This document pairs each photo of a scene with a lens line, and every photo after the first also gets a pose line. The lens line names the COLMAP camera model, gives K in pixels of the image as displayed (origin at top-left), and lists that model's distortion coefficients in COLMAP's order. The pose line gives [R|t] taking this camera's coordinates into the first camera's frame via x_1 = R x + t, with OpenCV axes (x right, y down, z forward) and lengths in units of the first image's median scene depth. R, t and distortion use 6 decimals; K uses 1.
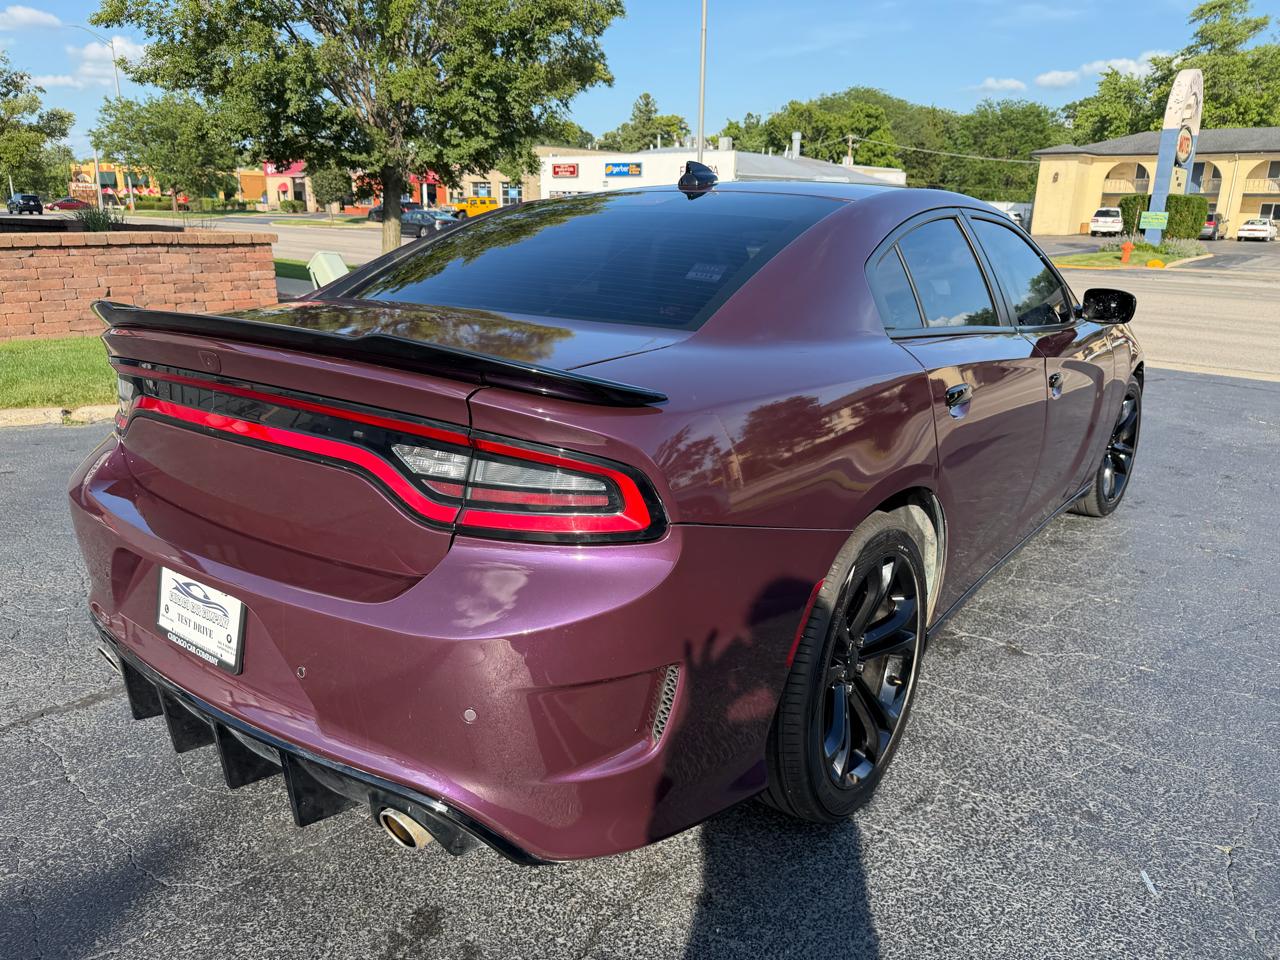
lens RADIAL K [[905.6, 0, 639.9], [0, 905.6, 480.5], [0, 0, 1]] dist [0.015412, -0.024547]
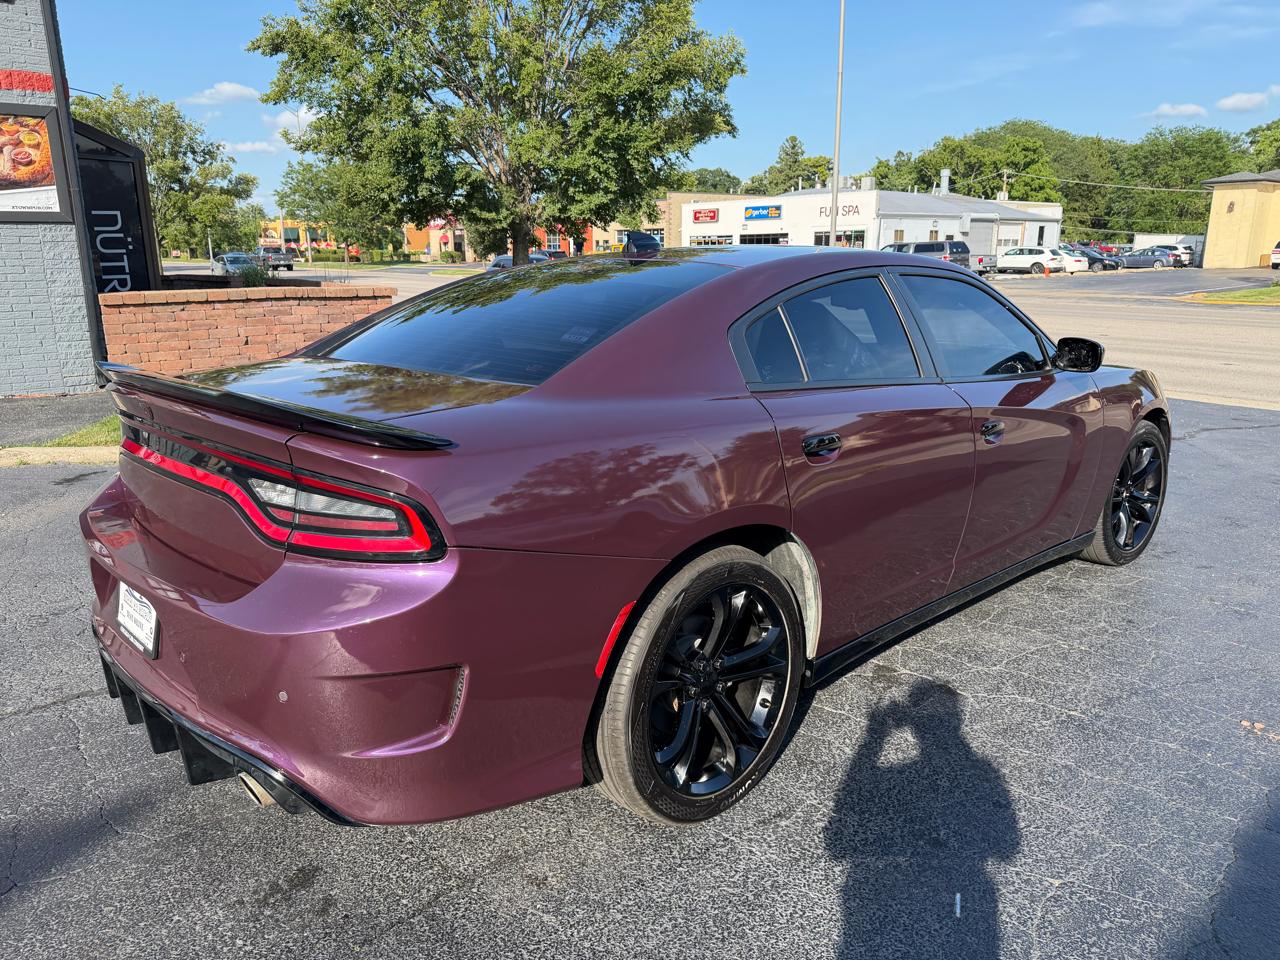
lens RADIAL K [[905.6, 0, 641.4], [0, 905.6, 484.1], [0, 0, 1]] dist [0.015412, -0.024547]
pose [[0.987496, 0.017053, -0.156716, 0.117198], [-0.023264, 0.999011, -0.037883, 0.000846], [0.155915, 0.041055, 0.986917, -0.040927]]
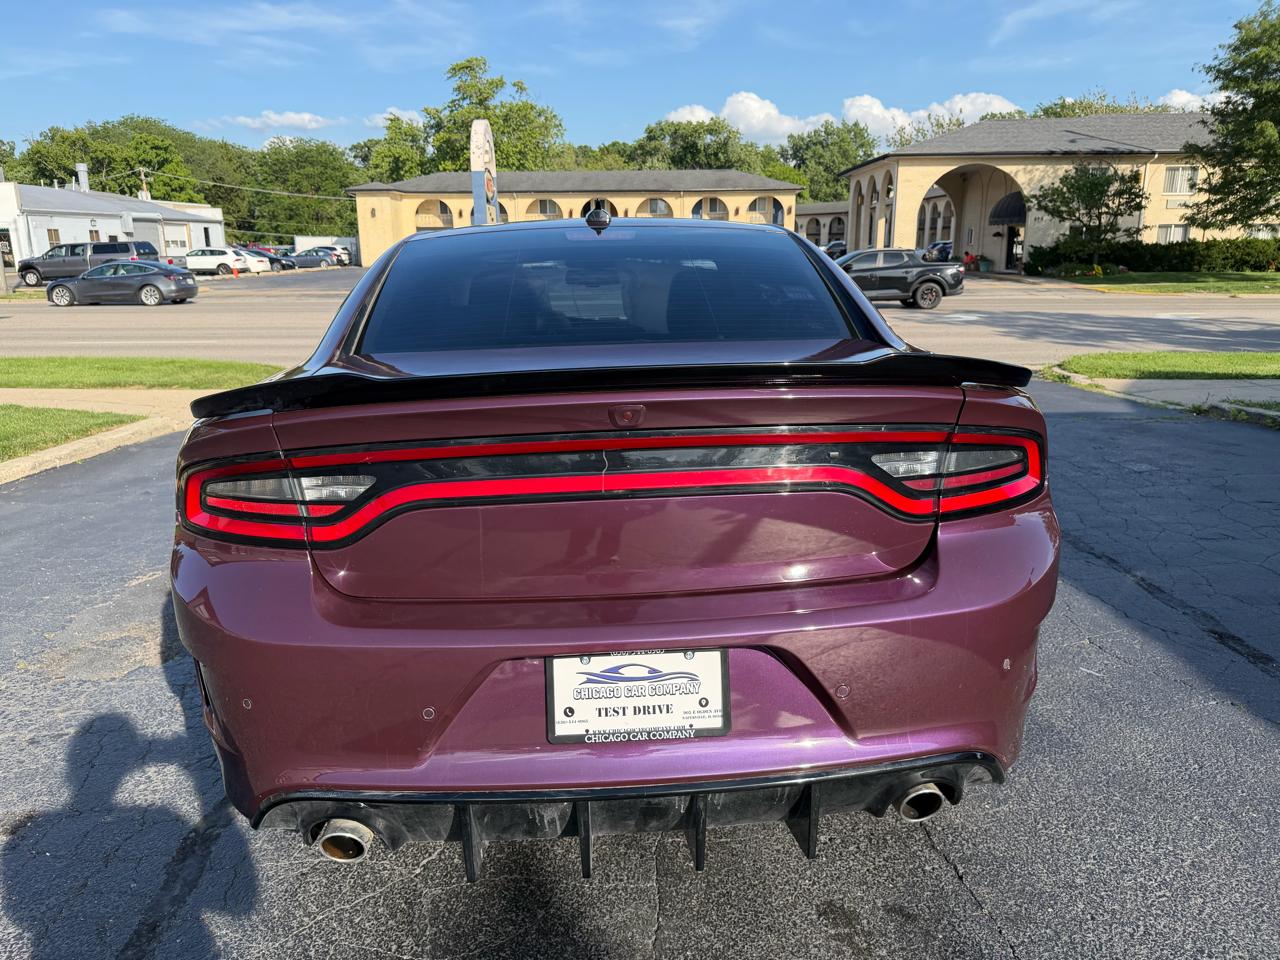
lens RADIAL K [[905.6, 0, 644.4], [0, 905.6, 477.0], [0, 0, 1]] dist [0.015412, -0.024547]
pose [[0.756826, -0.184910, 0.626916, -0.296567], [0.209279, 0.977208, 0.035582, -0.028419], [-0.619207, 0.104271, 0.778274, 0.080954]]
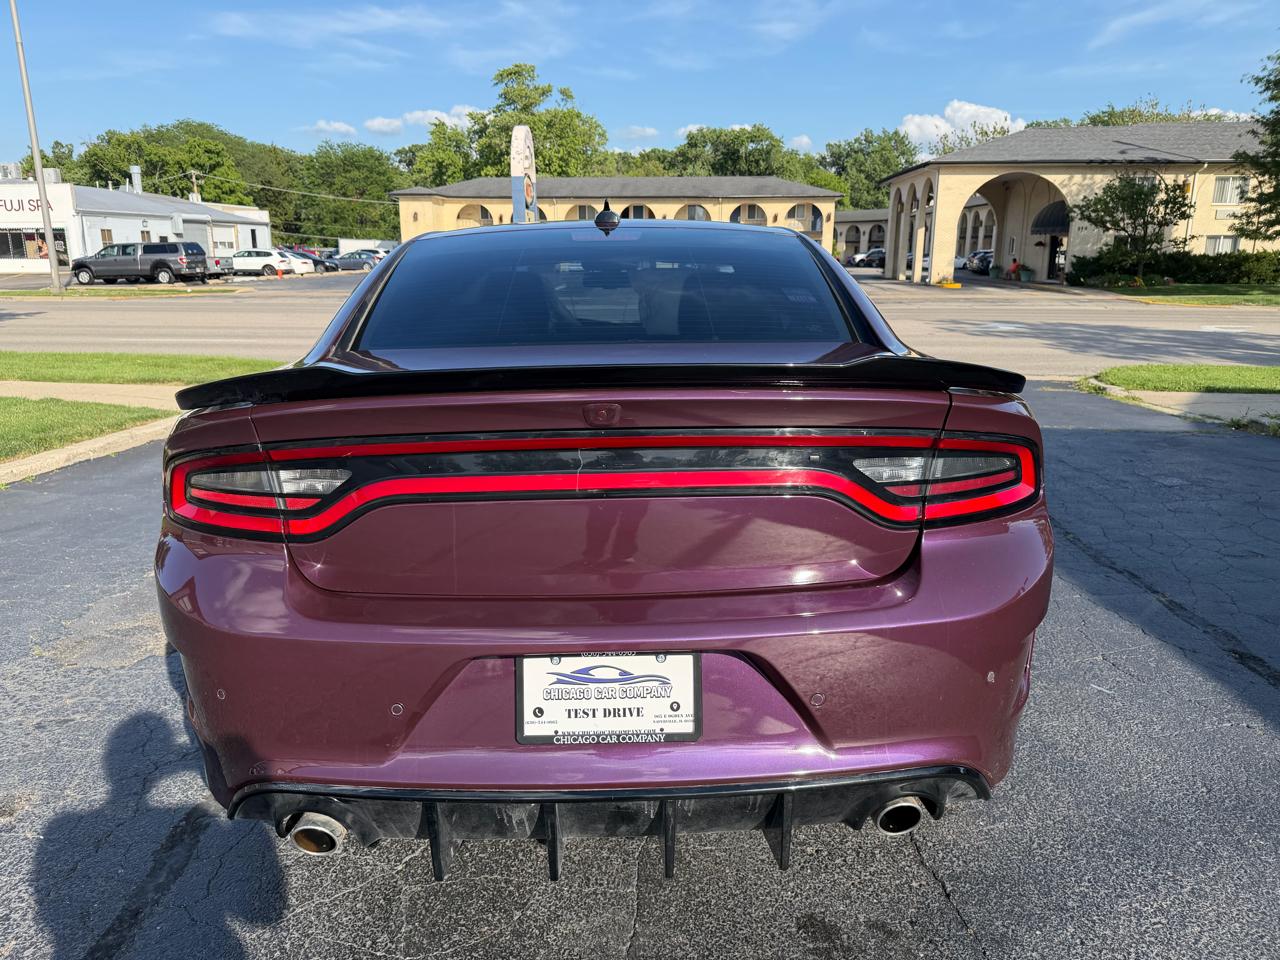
lens RADIAL K [[905.6, 0, 642.4], [0, 905.6, 472.8], [0, 0, 1]] dist [0.015412, -0.024547]
pose [[0.785100, -0.162620, 0.597639, -0.282105], [0.190198, 0.981594, 0.017238, -0.023366], [-0.589443, 0.100136, 0.801580, 0.072581]]
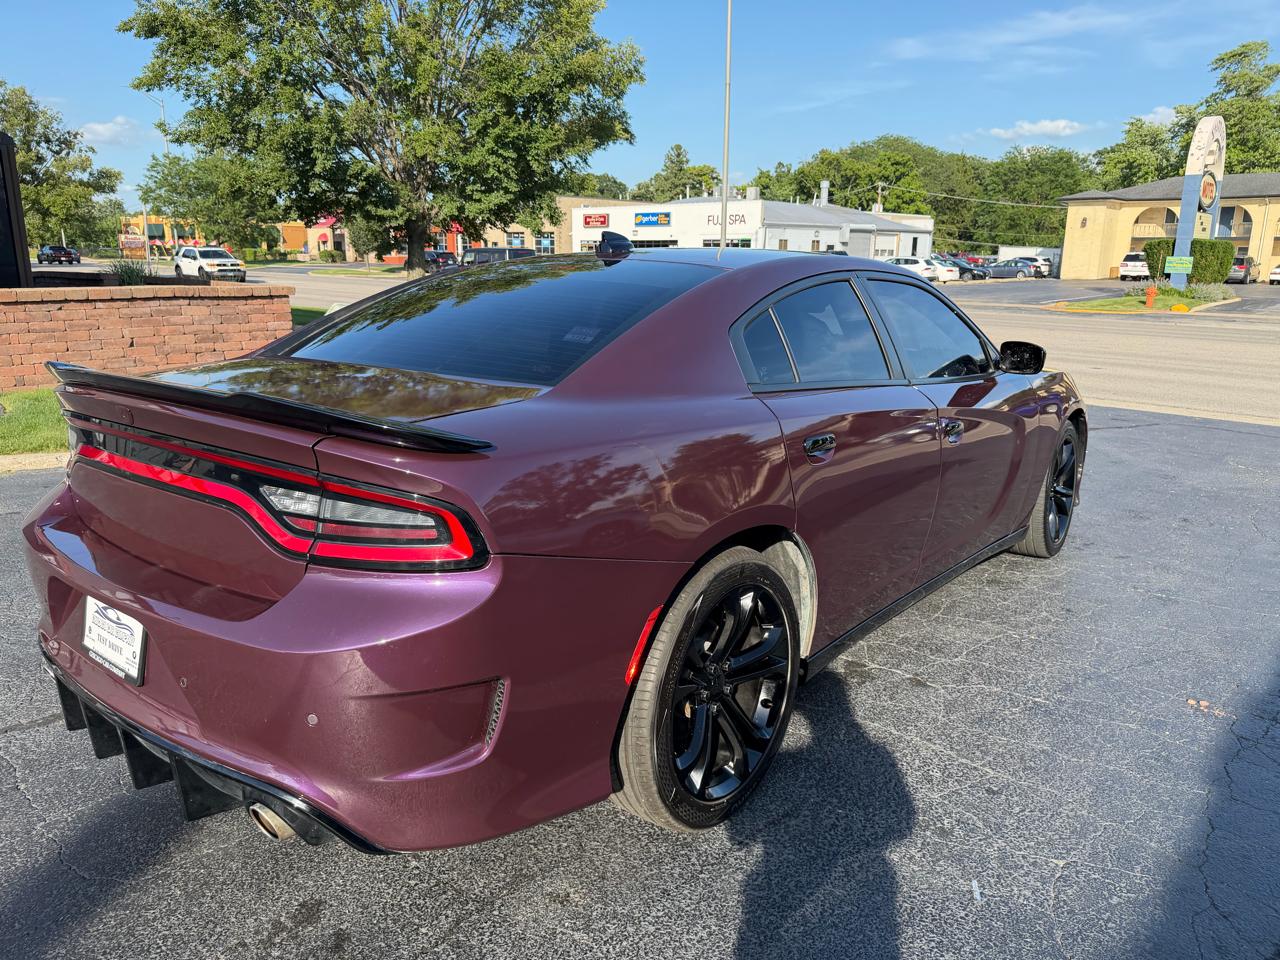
lens RADIAL K [[905.6, 0, 646.7], [0, 905.6, 482.6], [0, 0, 1]] dist [0.015412, -0.024547]
pose [[0.999539, 0.000757, -0.030347, 0.065921], [-0.002150, 0.998944, -0.045896, 0.002094], [0.030280, 0.045940, 0.998485, -0.039455]]
